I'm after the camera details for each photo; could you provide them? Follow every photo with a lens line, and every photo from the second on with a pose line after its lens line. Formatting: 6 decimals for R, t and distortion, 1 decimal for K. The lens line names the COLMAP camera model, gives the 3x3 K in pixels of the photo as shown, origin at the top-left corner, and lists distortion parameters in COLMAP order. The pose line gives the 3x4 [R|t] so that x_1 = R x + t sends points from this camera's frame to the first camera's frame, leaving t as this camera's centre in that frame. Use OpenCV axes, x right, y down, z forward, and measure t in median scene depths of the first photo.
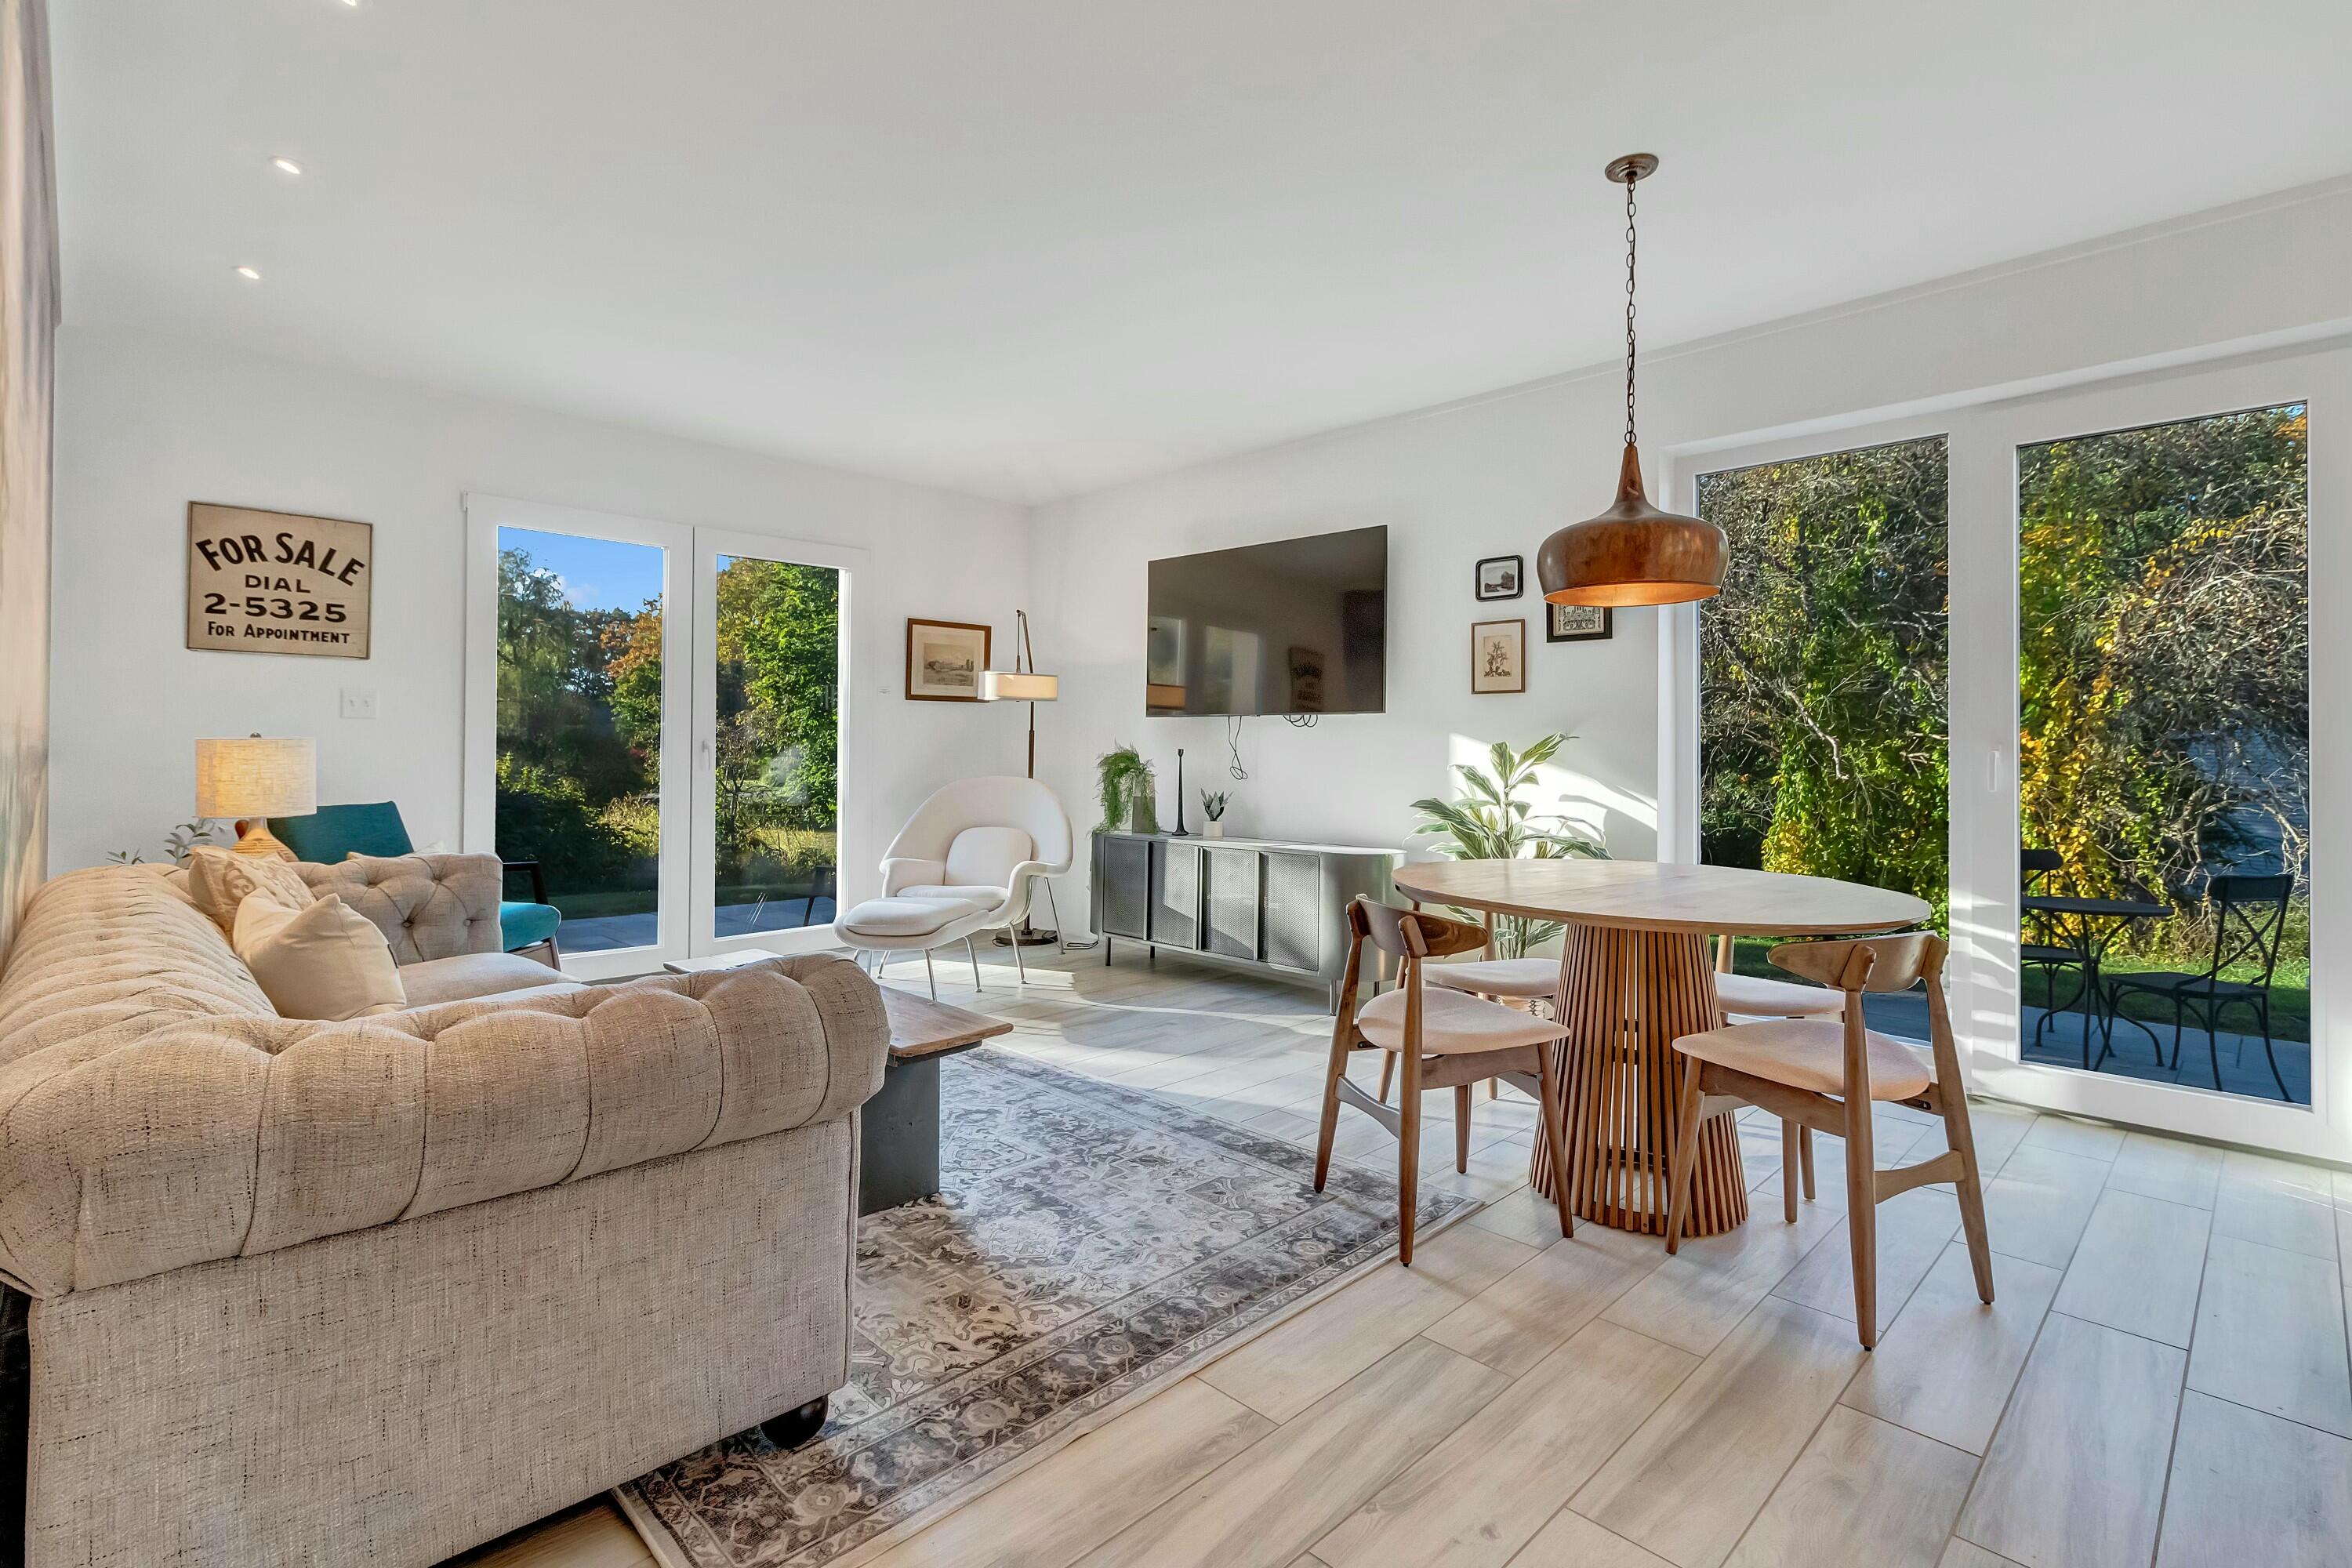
lens RADIAL K [[1099.2, 0, 1174.0], [0, 1099.2, 740.2], [0, 0, 1]] dist [0.000617, 0.000019]
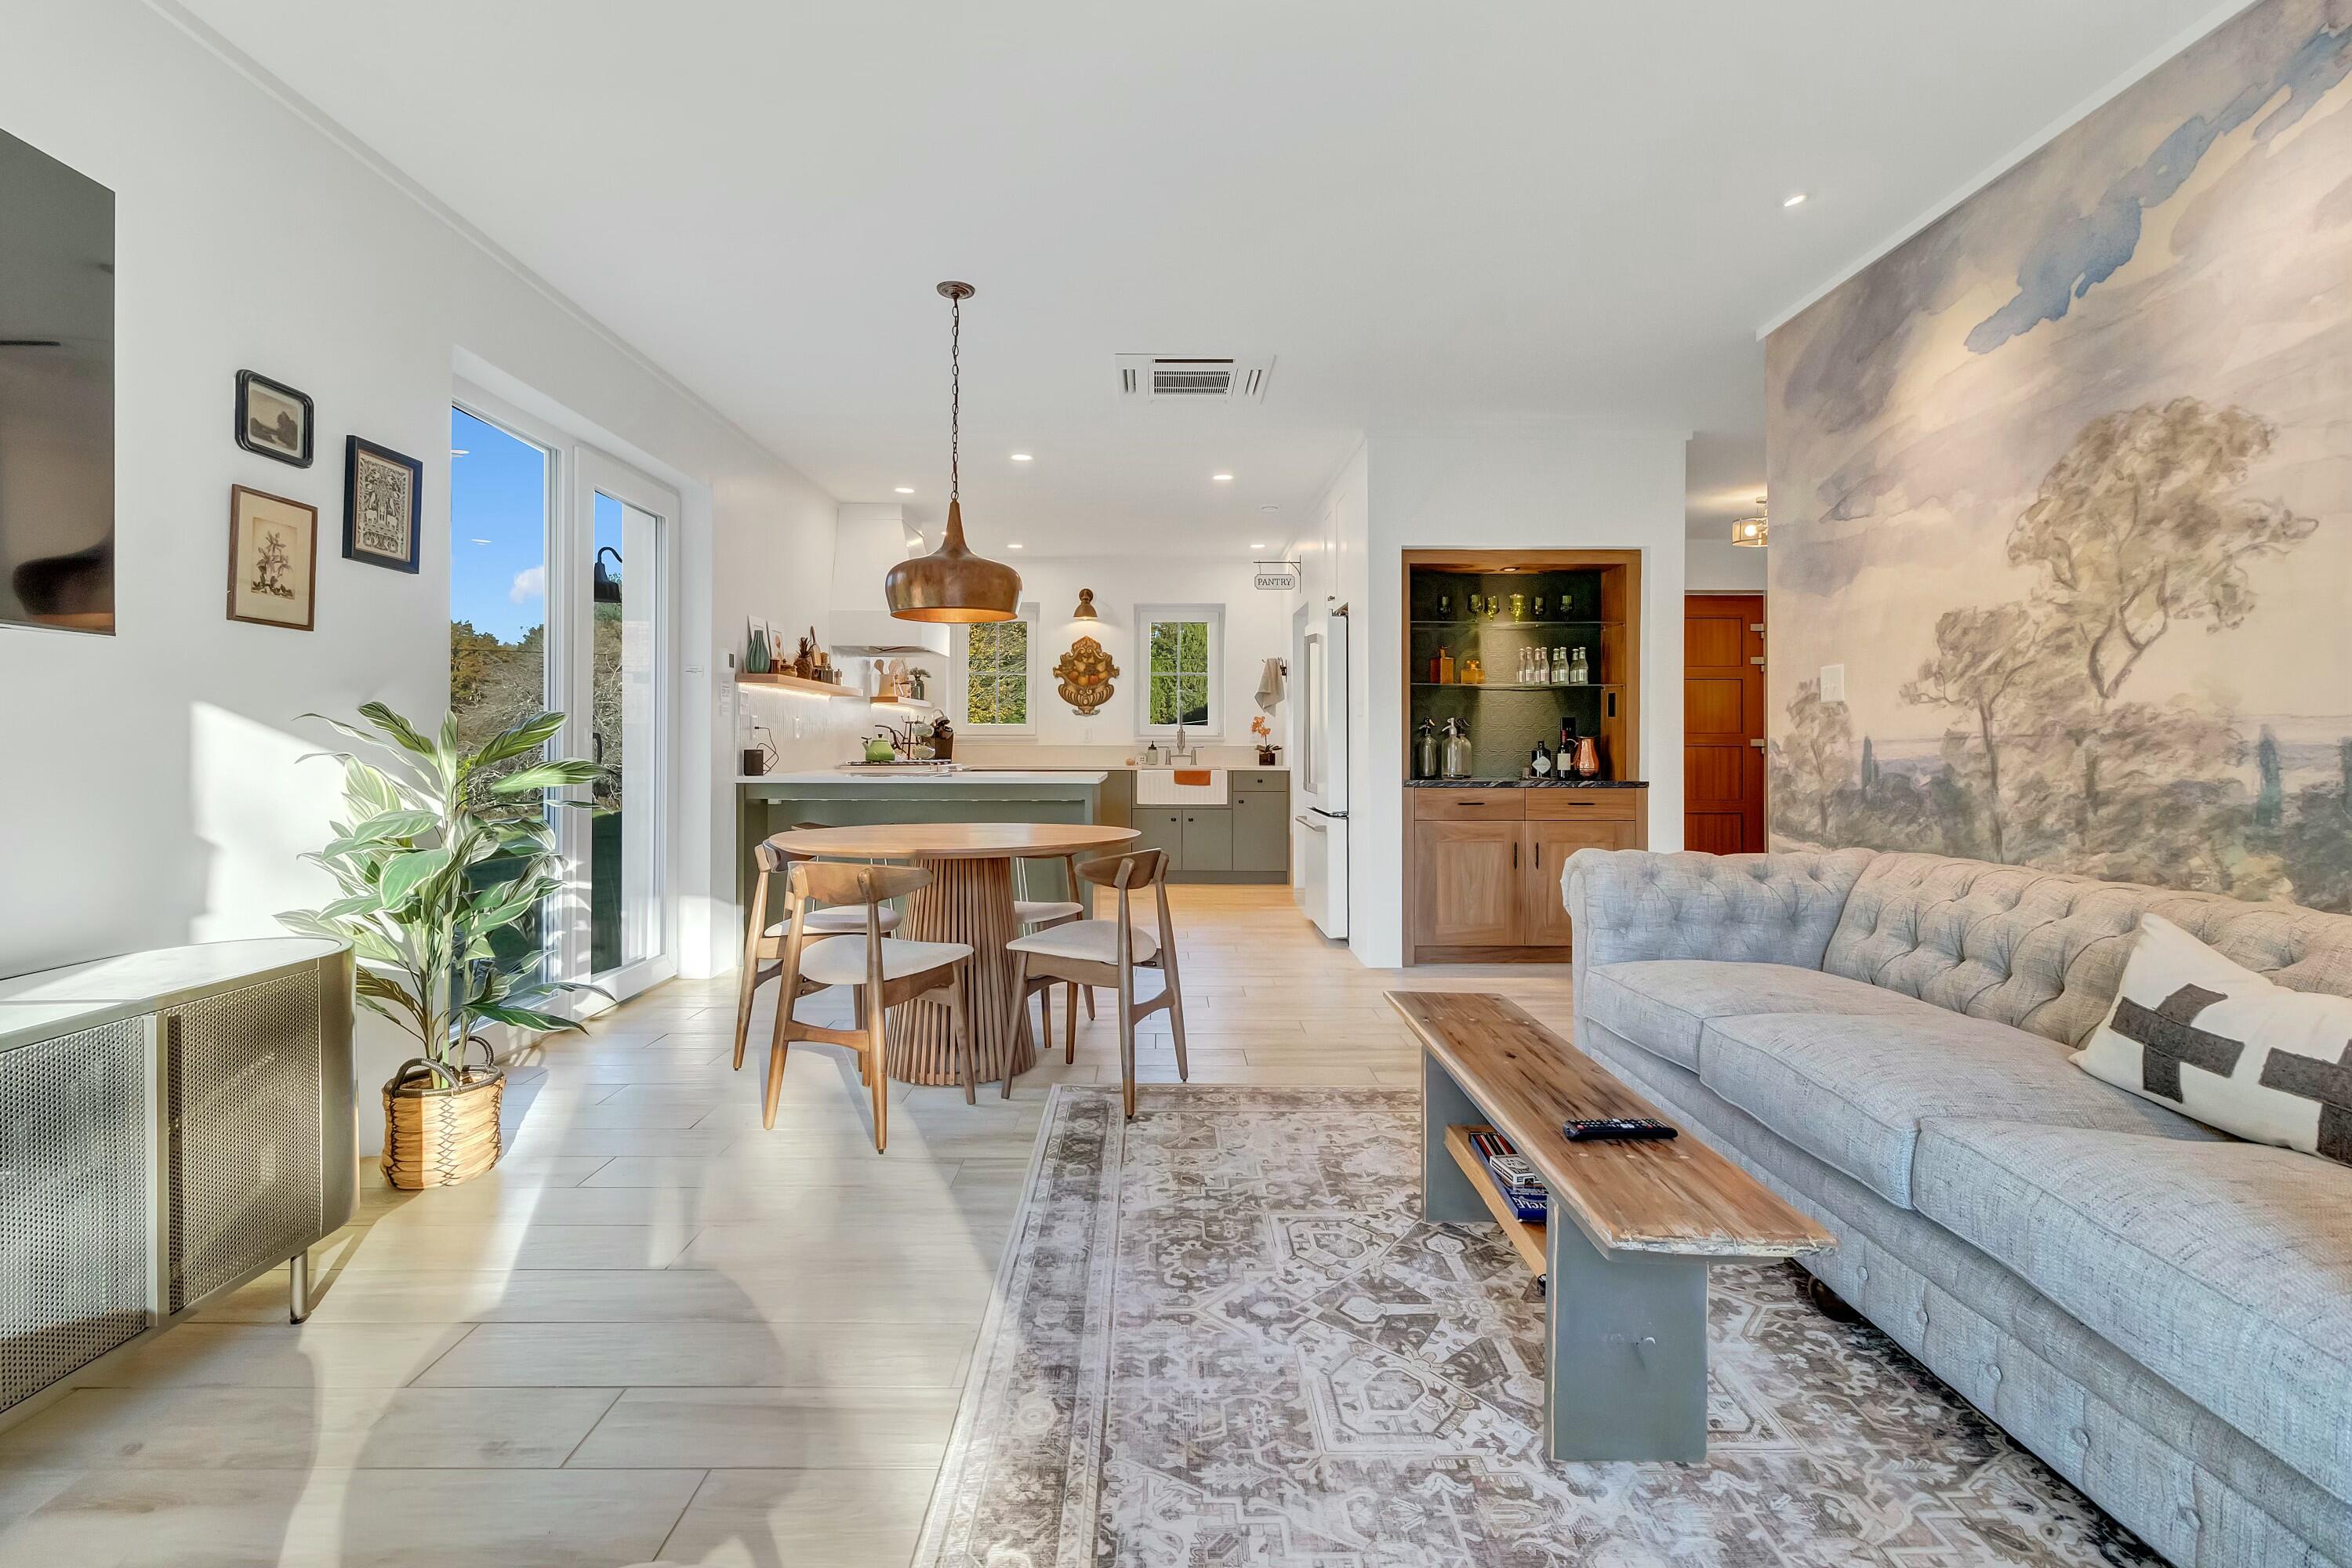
lens RADIAL K [[1099.2, 0, 1174.0], [0, 1099.2, 740.2], [0, 0, 1]] dist [0.000617, 0.000019]
pose [[-0.720306, -0.001167, 0.693655, -0.606498], [-0.006208, 0.999969, -0.004764, 0.021504], [-0.693628, -0.007738, -0.720292, 1.569379]]
